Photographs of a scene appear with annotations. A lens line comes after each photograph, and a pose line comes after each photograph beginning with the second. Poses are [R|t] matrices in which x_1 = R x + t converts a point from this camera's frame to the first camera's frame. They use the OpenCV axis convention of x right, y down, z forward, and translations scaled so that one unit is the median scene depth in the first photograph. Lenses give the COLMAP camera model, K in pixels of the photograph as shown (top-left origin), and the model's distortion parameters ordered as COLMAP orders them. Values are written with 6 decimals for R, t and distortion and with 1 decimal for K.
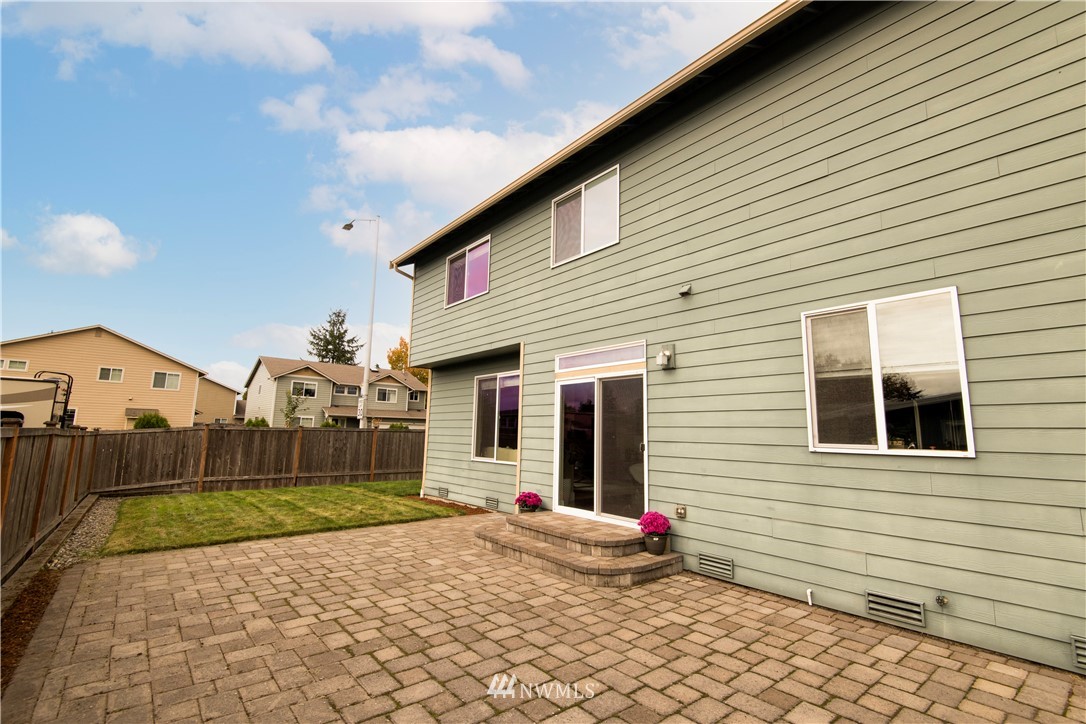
lens RADIAL K [[491.4, 0, 546.0], [0, 491.4, 359.0], [0, 0, 1]] dist [0.030119, -0.019064]
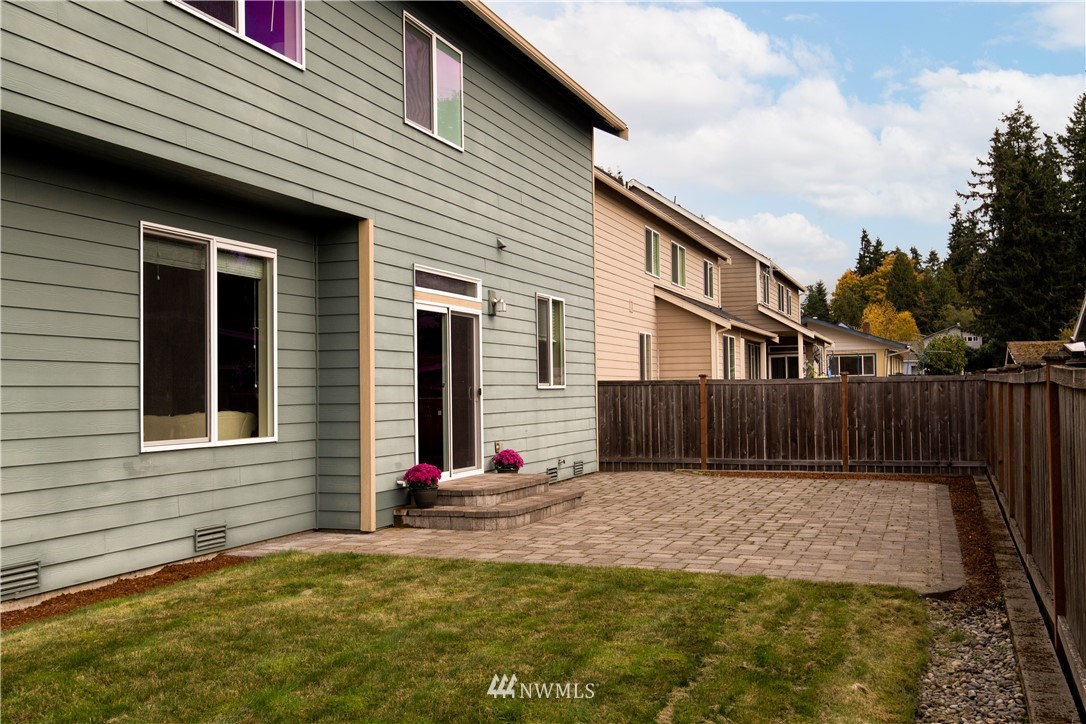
lens RADIAL K [[1103.1, 0, 543.0], [0, 1103.1, 362.0], [0, 0, 1]] dist [0.000894, -0.000908]
pose [[-0.518048, 0.009887, 0.855295, -1.763191], [-0.126193, 0.988108, -0.087857, 0.306291], [-0.845992, -0.153446, -0.510639, 2.067298]]
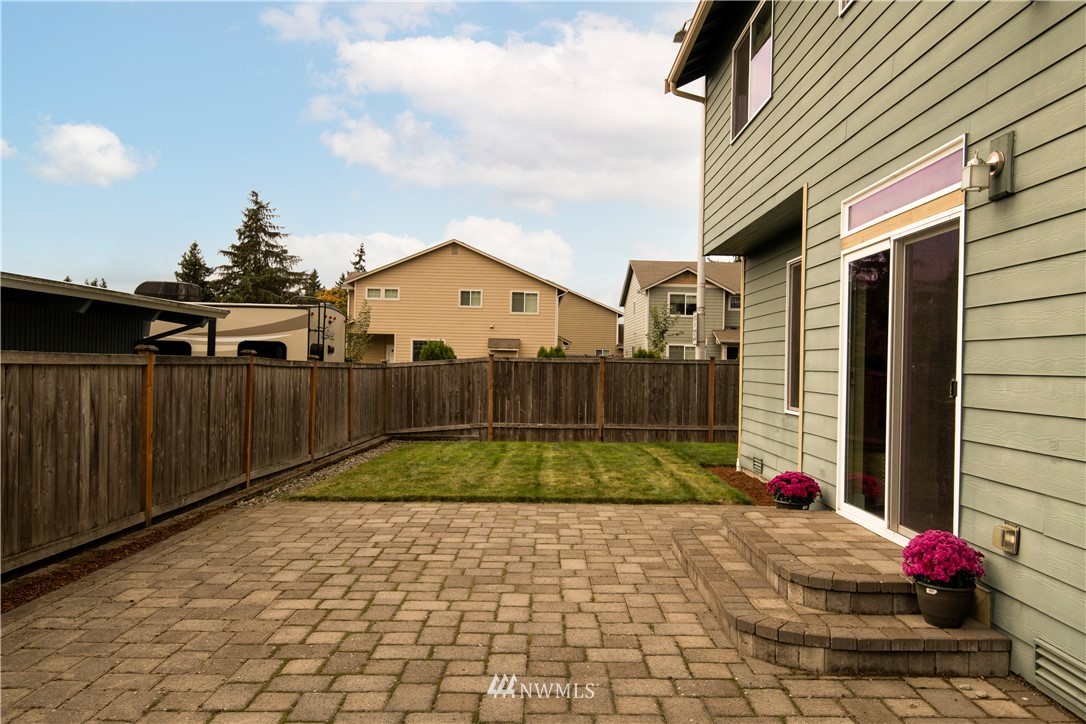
lens RADIAL K [[805.4, 0, 543.0], [0, 805.4, 362.0], [0, 0, 1]] dist [0.026355, -0.008817]
pose [[0.771199, -0.005131, -0.636573, 0.385679], [0.092190, 0.990326, 0.103704, 0.050509], [0.629883, -0.138662, 0.764212, 0.236227]]
